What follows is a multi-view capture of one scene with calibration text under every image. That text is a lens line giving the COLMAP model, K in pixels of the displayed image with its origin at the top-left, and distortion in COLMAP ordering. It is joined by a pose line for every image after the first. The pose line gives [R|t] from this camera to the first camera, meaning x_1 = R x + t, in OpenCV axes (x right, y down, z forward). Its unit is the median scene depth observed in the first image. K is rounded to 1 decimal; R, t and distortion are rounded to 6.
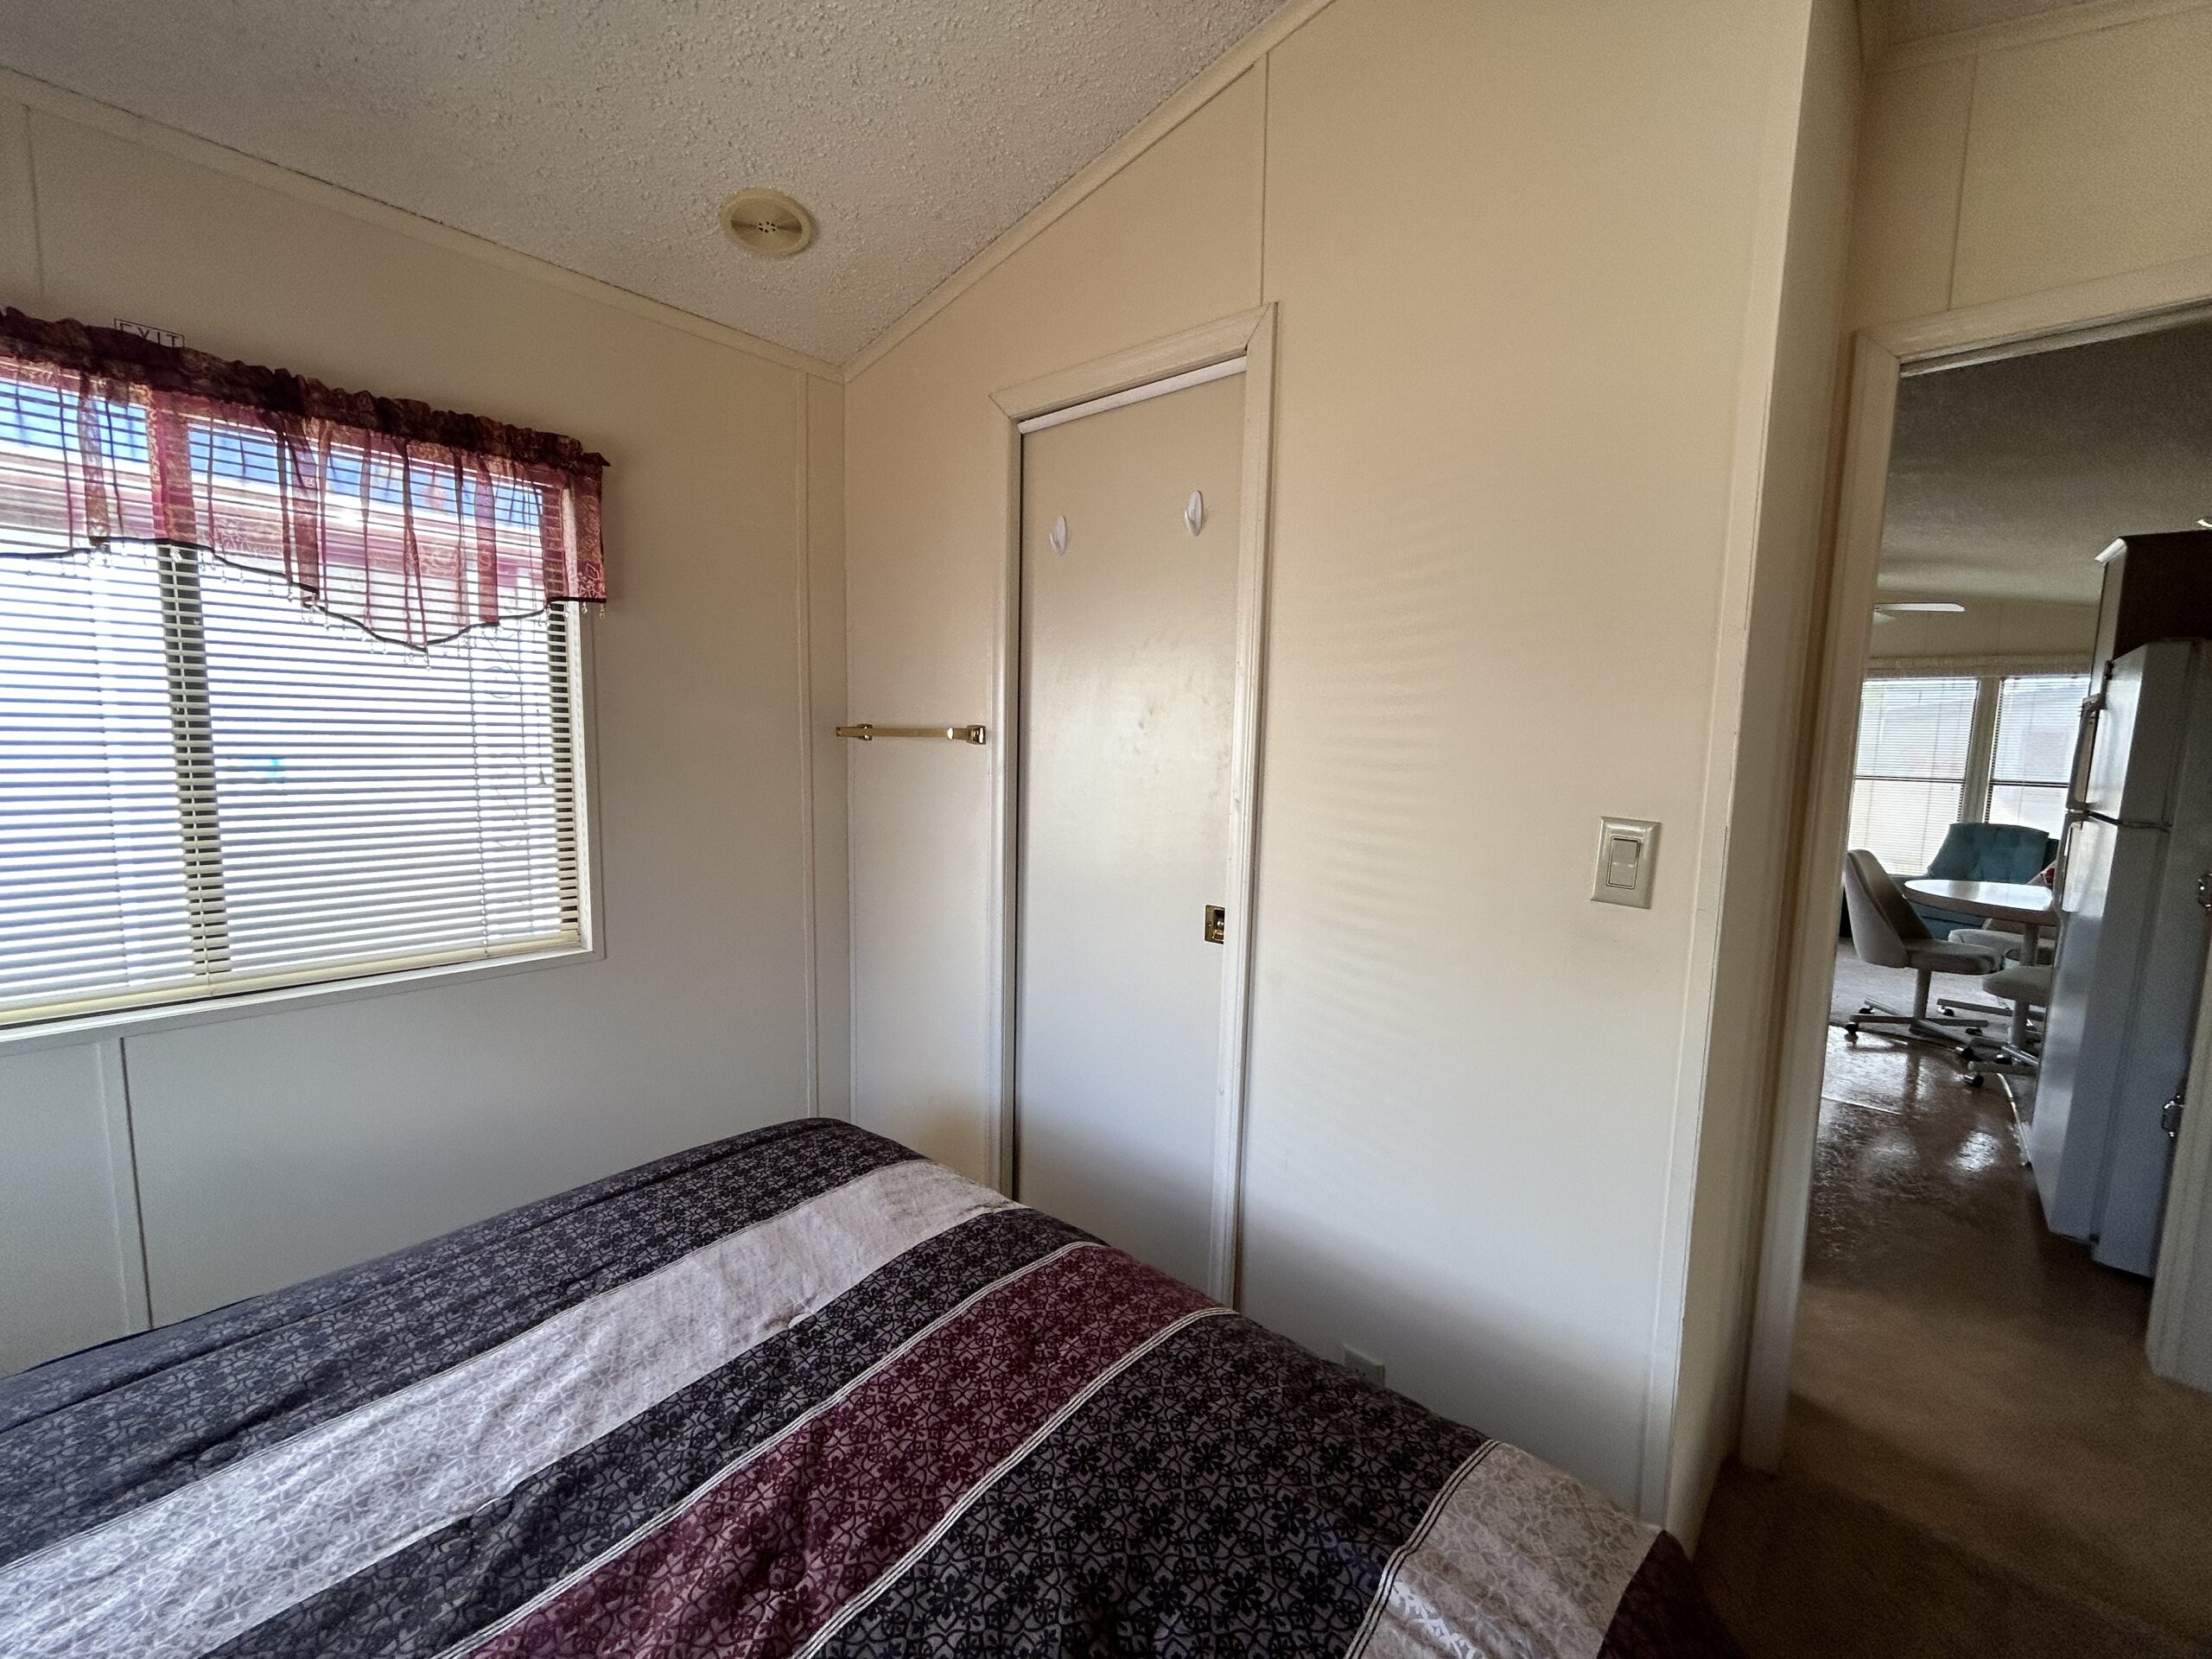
lens RADIAL K [[898.1, 0, 1107.7], [0, 898.1, 817.5], [0, 0, 1]] dist [0.000544, 0.000318]
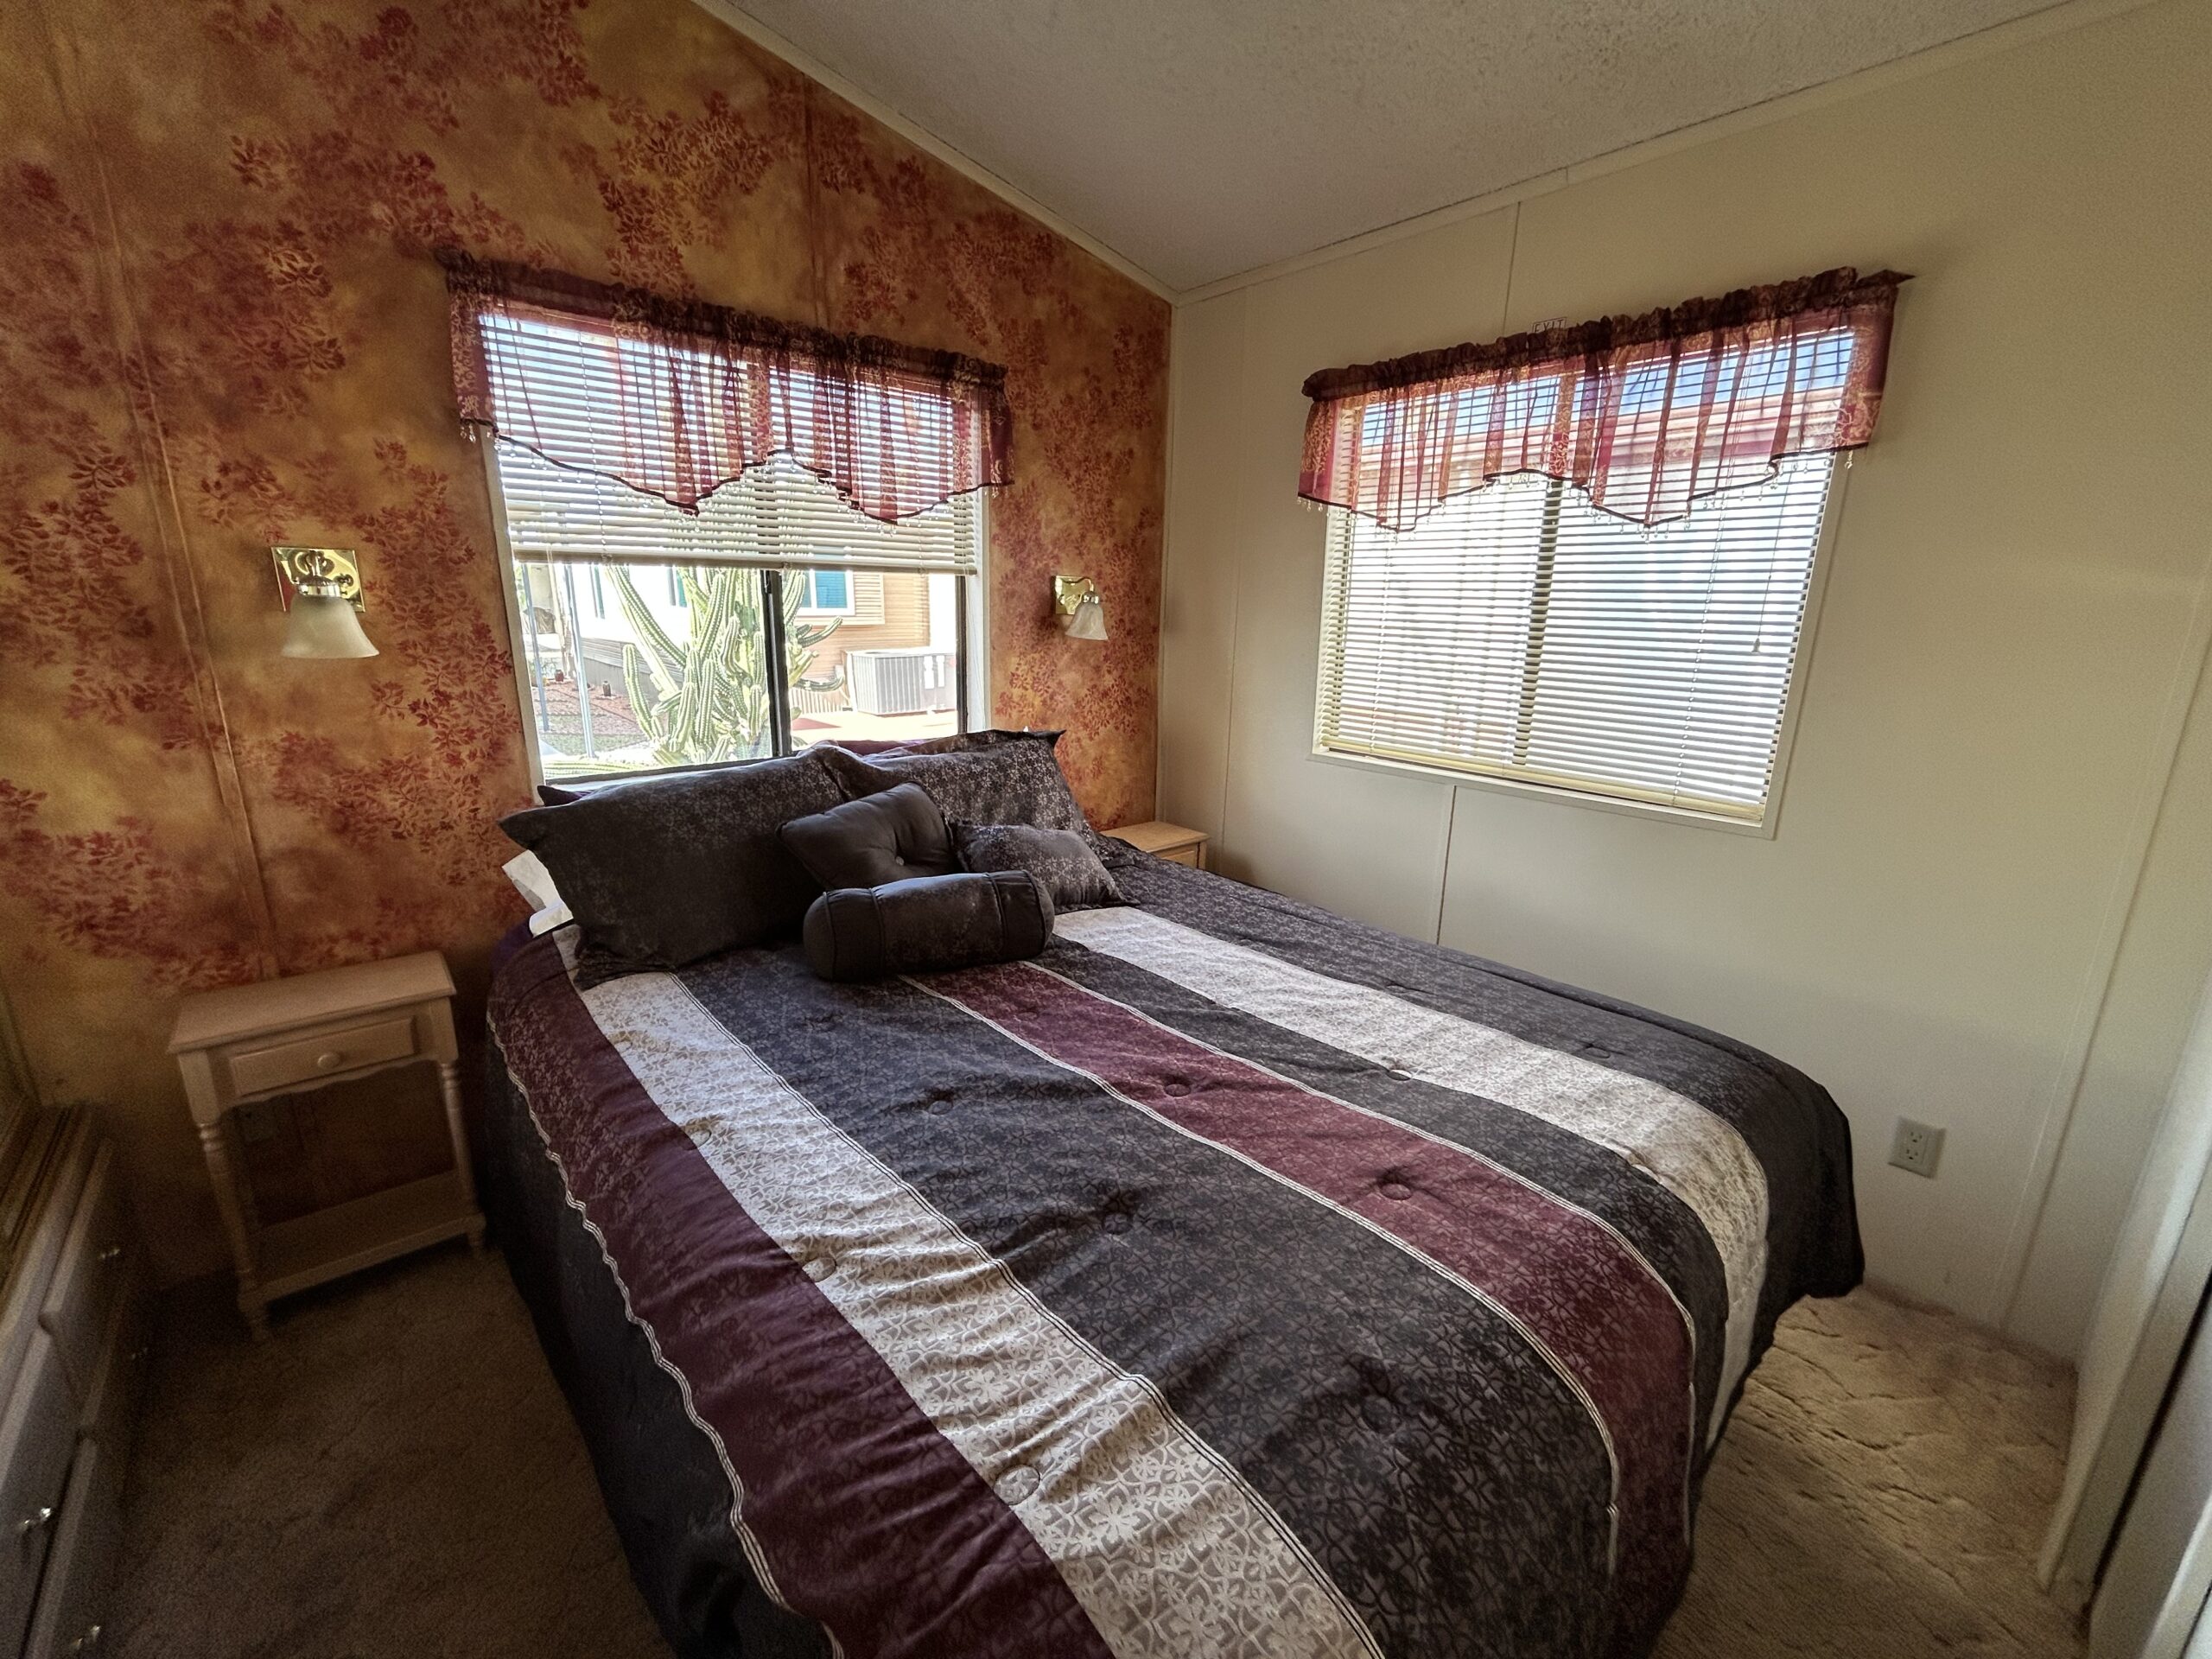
lens RADIAL K [[898.1, 0, 1108.0], [0, 898.1, 823.3], [0, 0, 1]] dist [0.000544, 0.000318]
pose [[-0.119446, 0.219106, -0.968362, 0.836465], [-0.113055, 0.965999, 0.232516, -0.006436], [0.986383, 0.137251, -0.090613, 0.692693]]
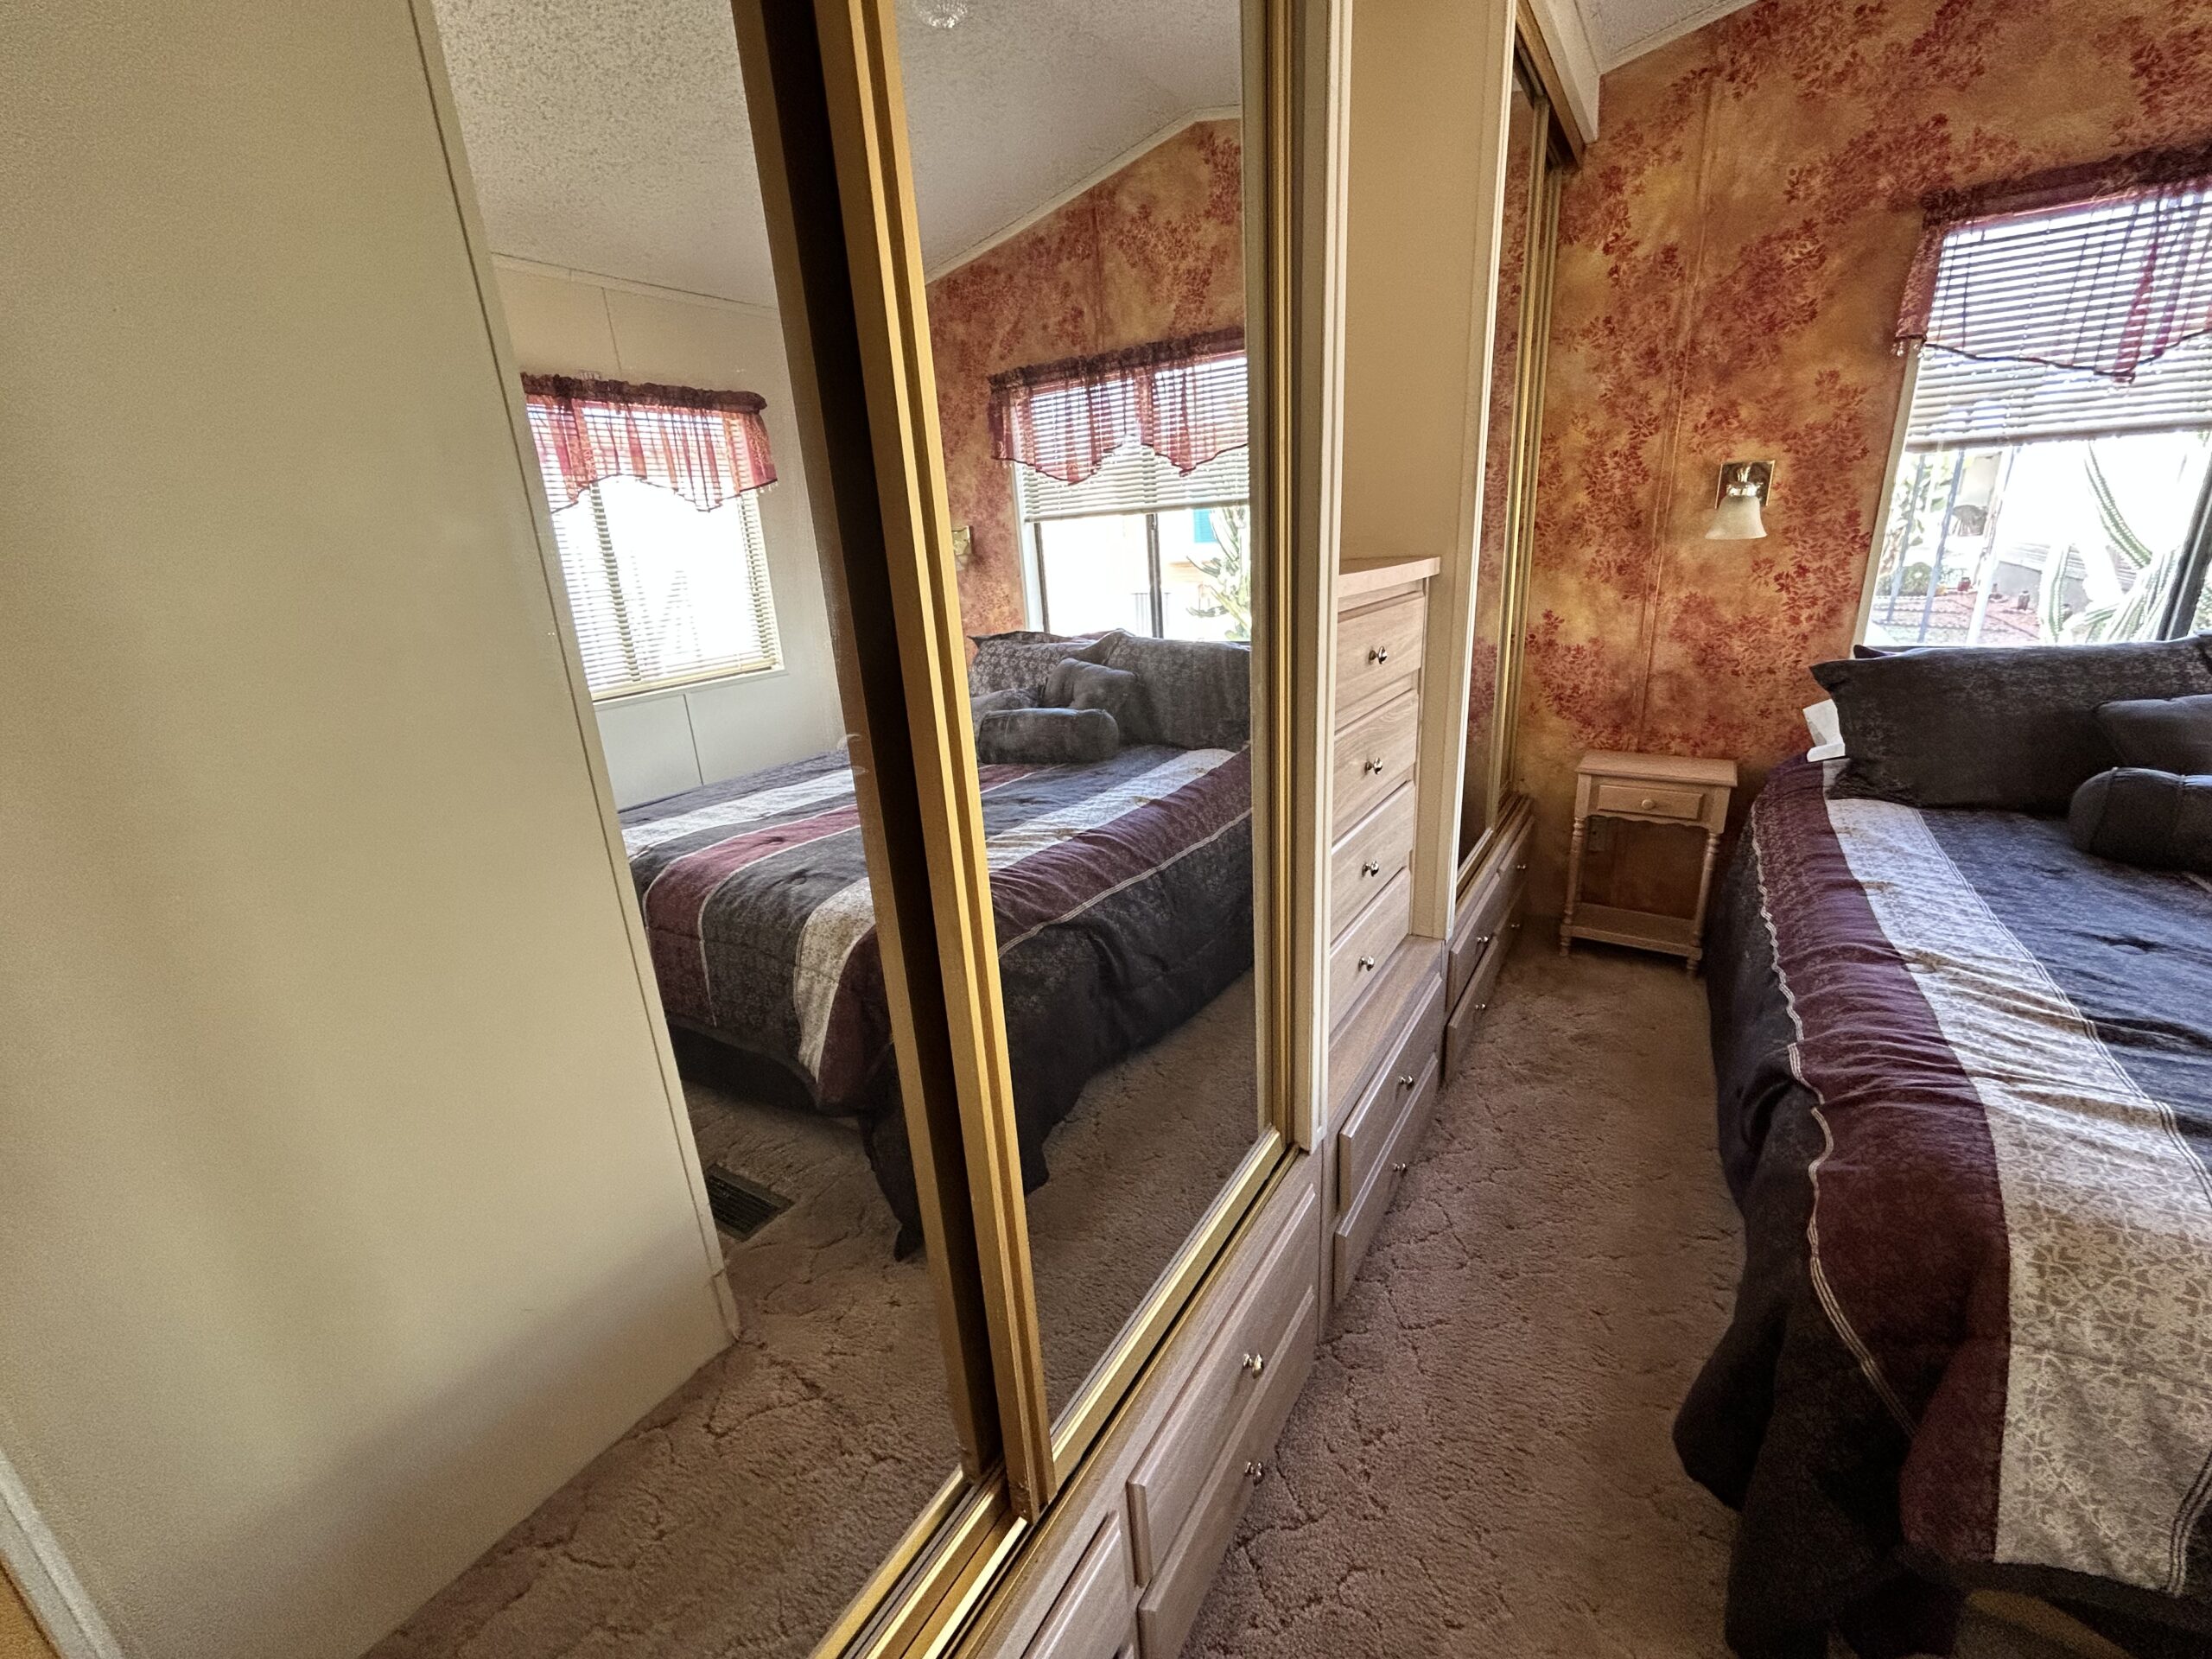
lens RADIAL K [[898.1, 0, 1094.9], [0, 898.1, 829.5], [0, 0, 1]] dist [0.000544, 0.000318]
pose [[-0.987577, 0.083308, -0.133233, 1.357277], [0.024566, 0.919320, 0.392743, -0.025411], [0.155203, 0.384591, -0.909946, 1.251661]]
